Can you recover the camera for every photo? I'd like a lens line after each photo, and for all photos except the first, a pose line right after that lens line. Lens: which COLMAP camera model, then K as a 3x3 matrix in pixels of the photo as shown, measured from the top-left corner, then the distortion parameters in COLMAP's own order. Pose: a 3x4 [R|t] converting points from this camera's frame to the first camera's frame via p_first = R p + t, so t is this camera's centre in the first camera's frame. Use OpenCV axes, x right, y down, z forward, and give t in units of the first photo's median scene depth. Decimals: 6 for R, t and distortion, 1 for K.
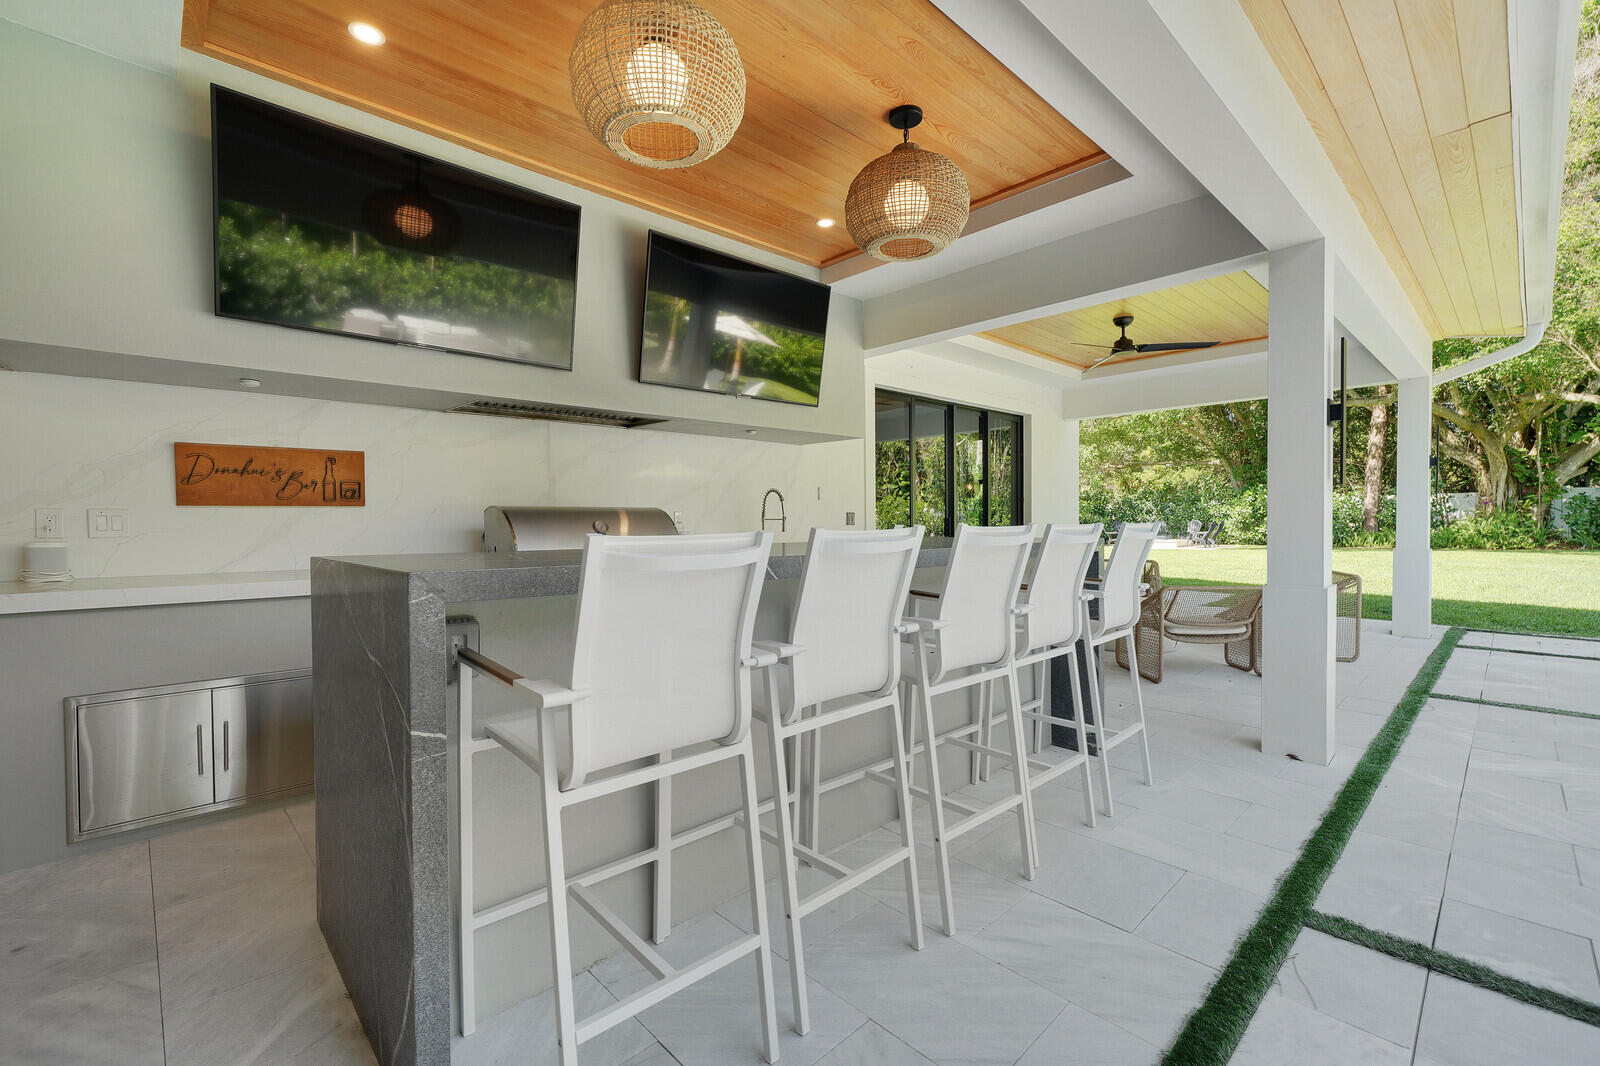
lens RADIAL K [[691.1, 0, 798.6], [0, 691.1, 536.2], [0, 0, 1]] dist [0.007832, 0.002467]
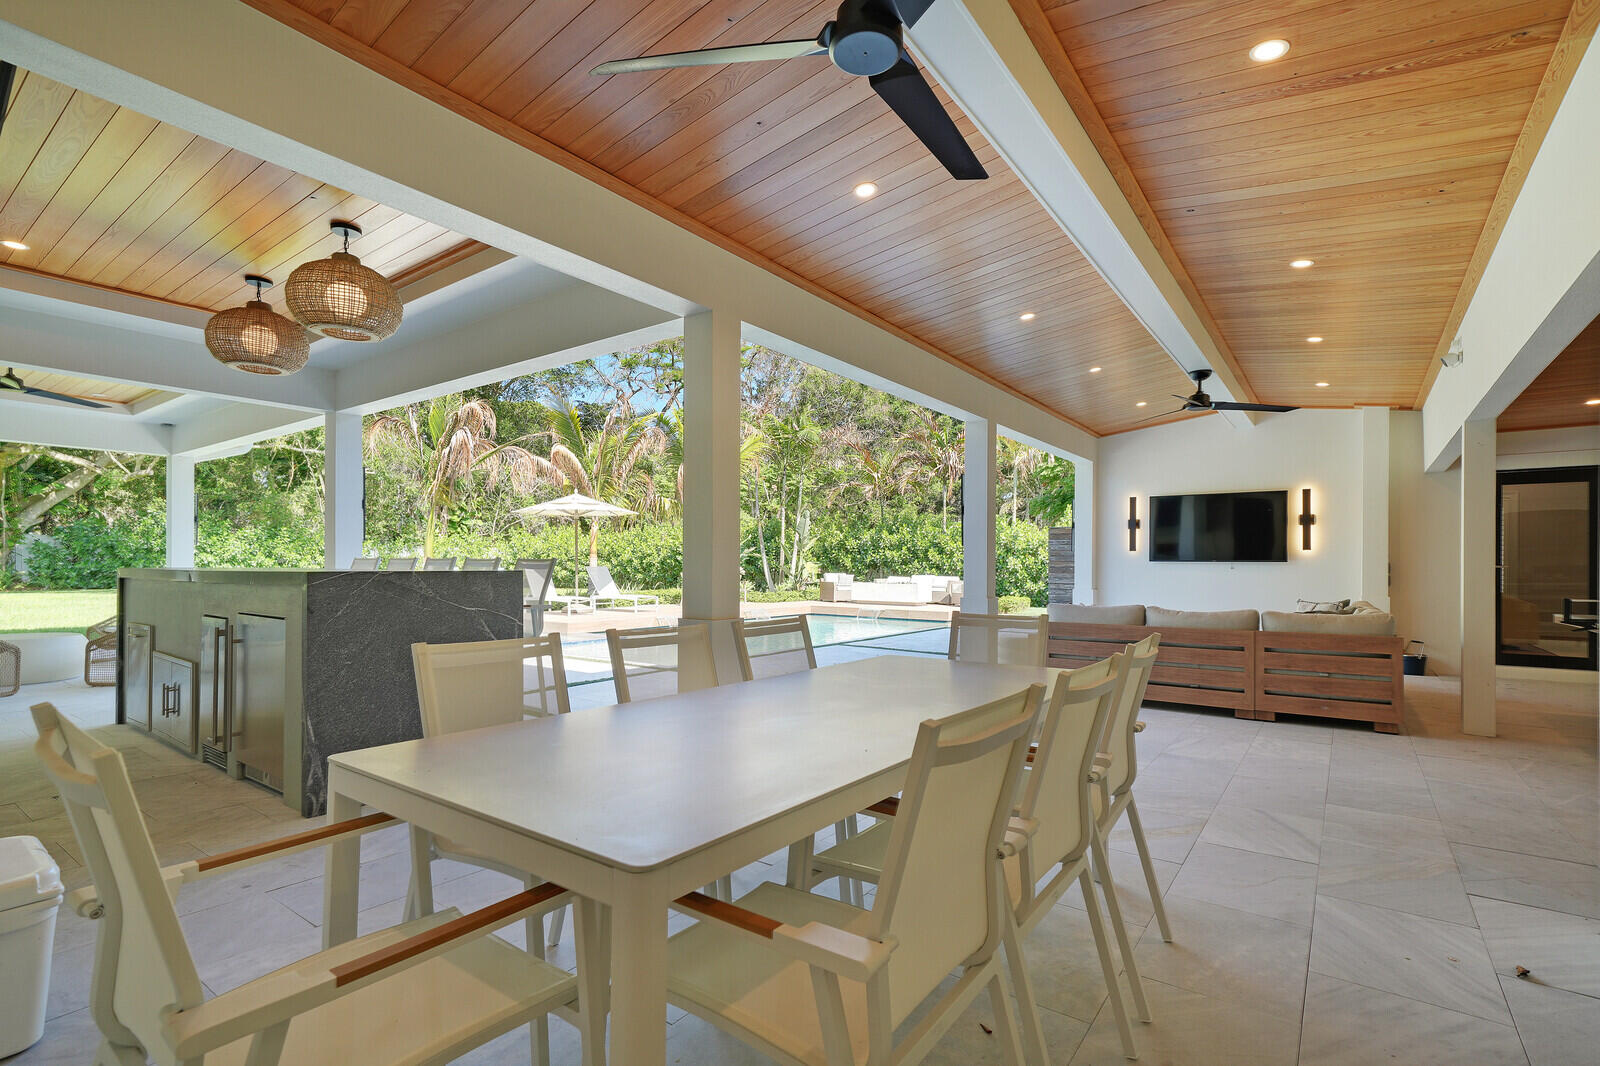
lens RADIAL K [[730.6, 0, 789.8], [0, 730.6, 563.8], [0, 0, 1]] dist [0.024500, -0.000621]
pose [[-0.164467, 0.009342, 0.986338, -0.248697], [0.016527, 0.999841, -0.006714, 0.003966], [-0.986244, 0.015197, -0.164595, 0.024215]]
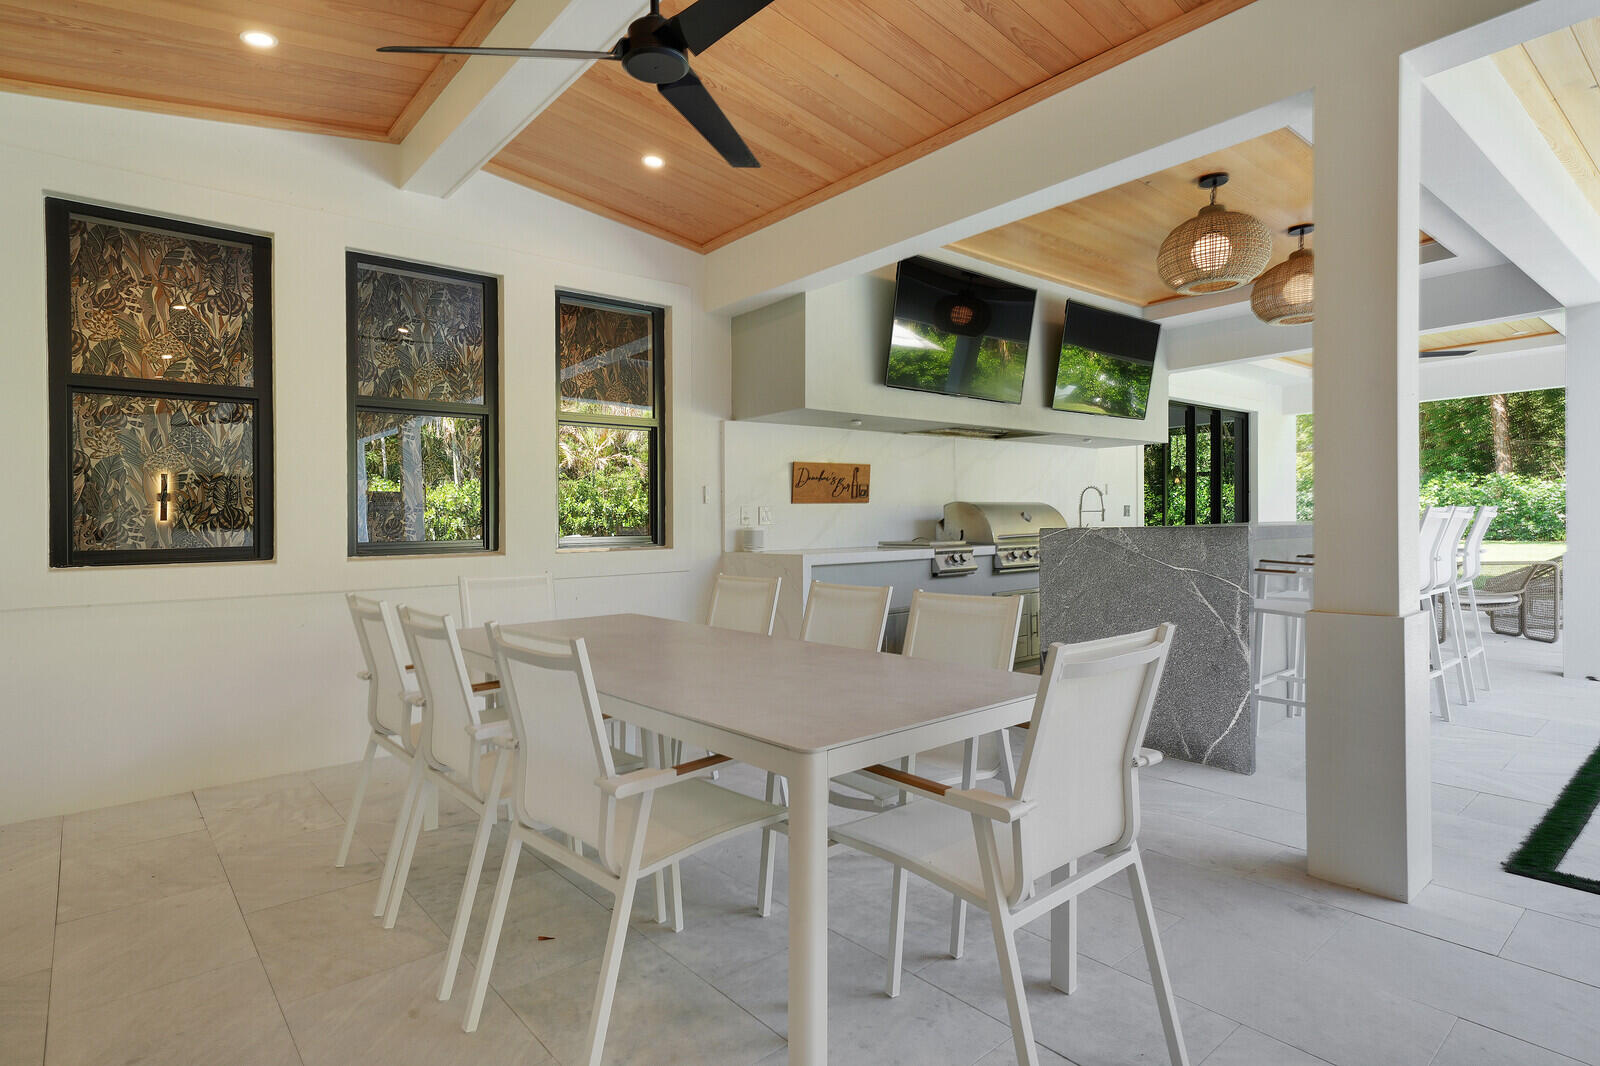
lens RADIAL K [[832.0, 0, 790.5], [0, 832.0, 526.2], [0, 0, 1]] dist [0.020620, 0.003158]
pose [[0.998481, -0.006764, -0.054674, -0.125986], [0.006009, 0.999884, -0.013968, 0.005013], [0.054762, 0.013618, 0.998407, -0.126111]]
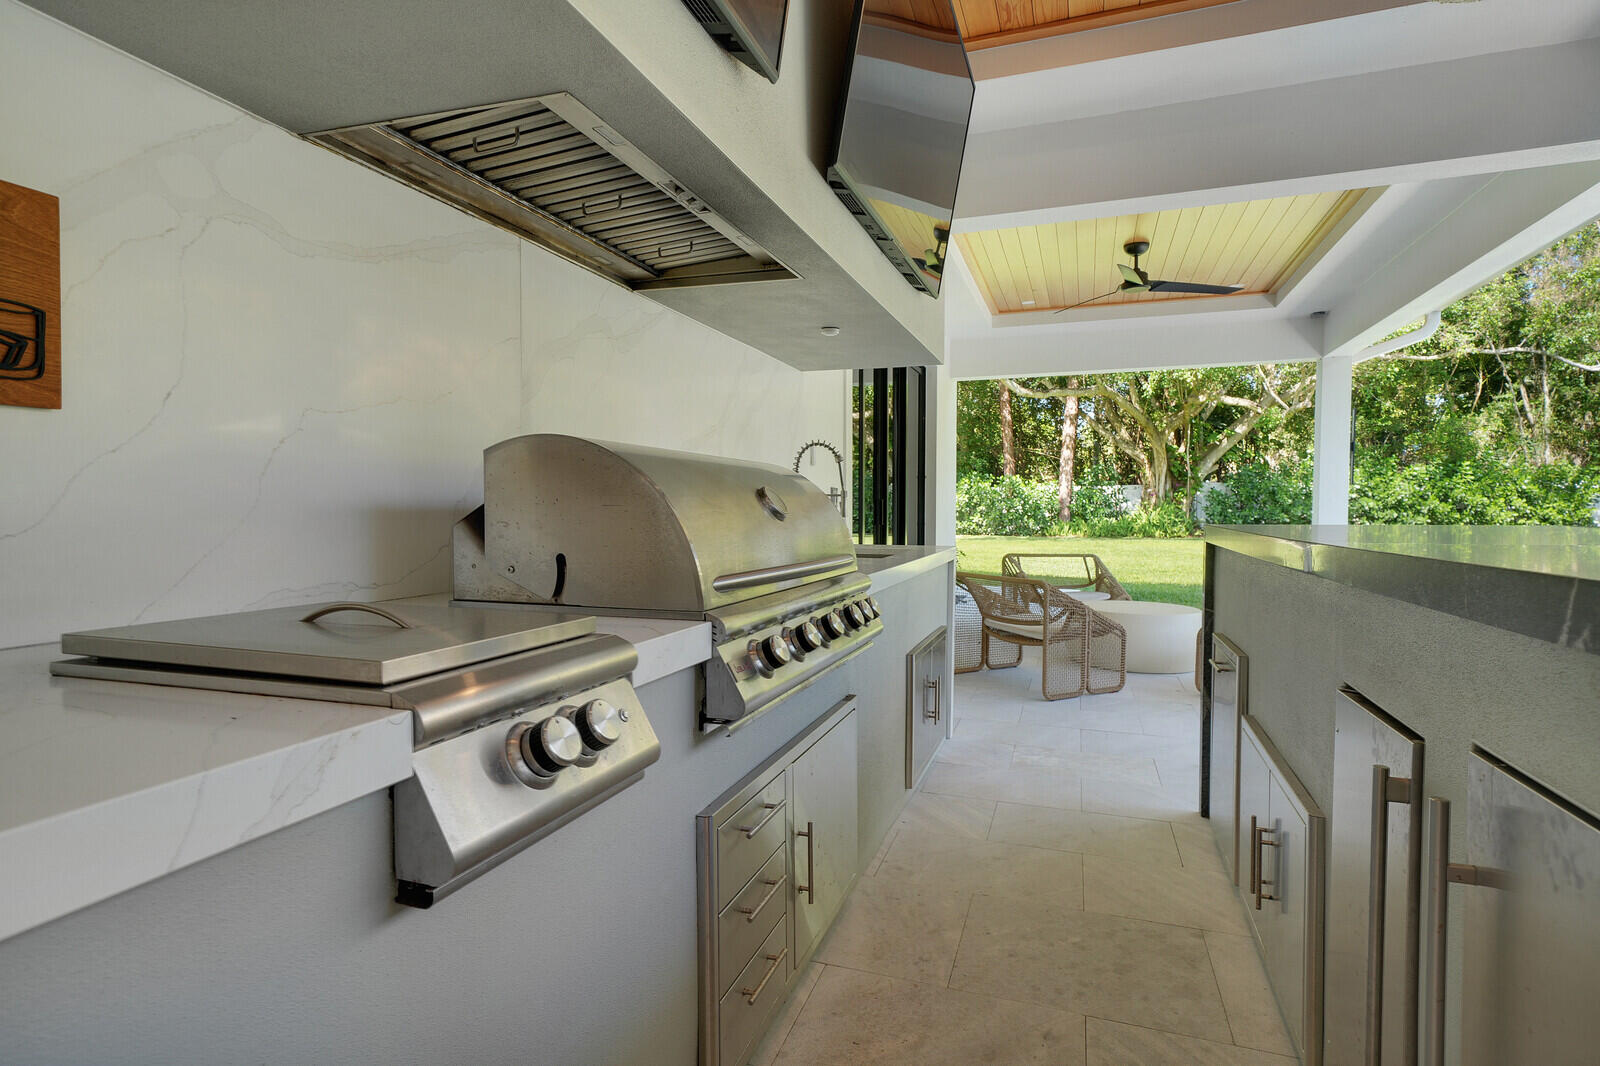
lens RADIAL K [[832.0, 0, 801.2], [0, 832.0, 541.0], [0, 0, 1]] dist [0.020620, 0.003158]
pose [[0.888700, -0.009269, 0.458396, -0.095225], [0.001202, 0.999839, 0.017886, 0.000171], [-0.458488, -0.015344, 0.888568, 0.106958]]
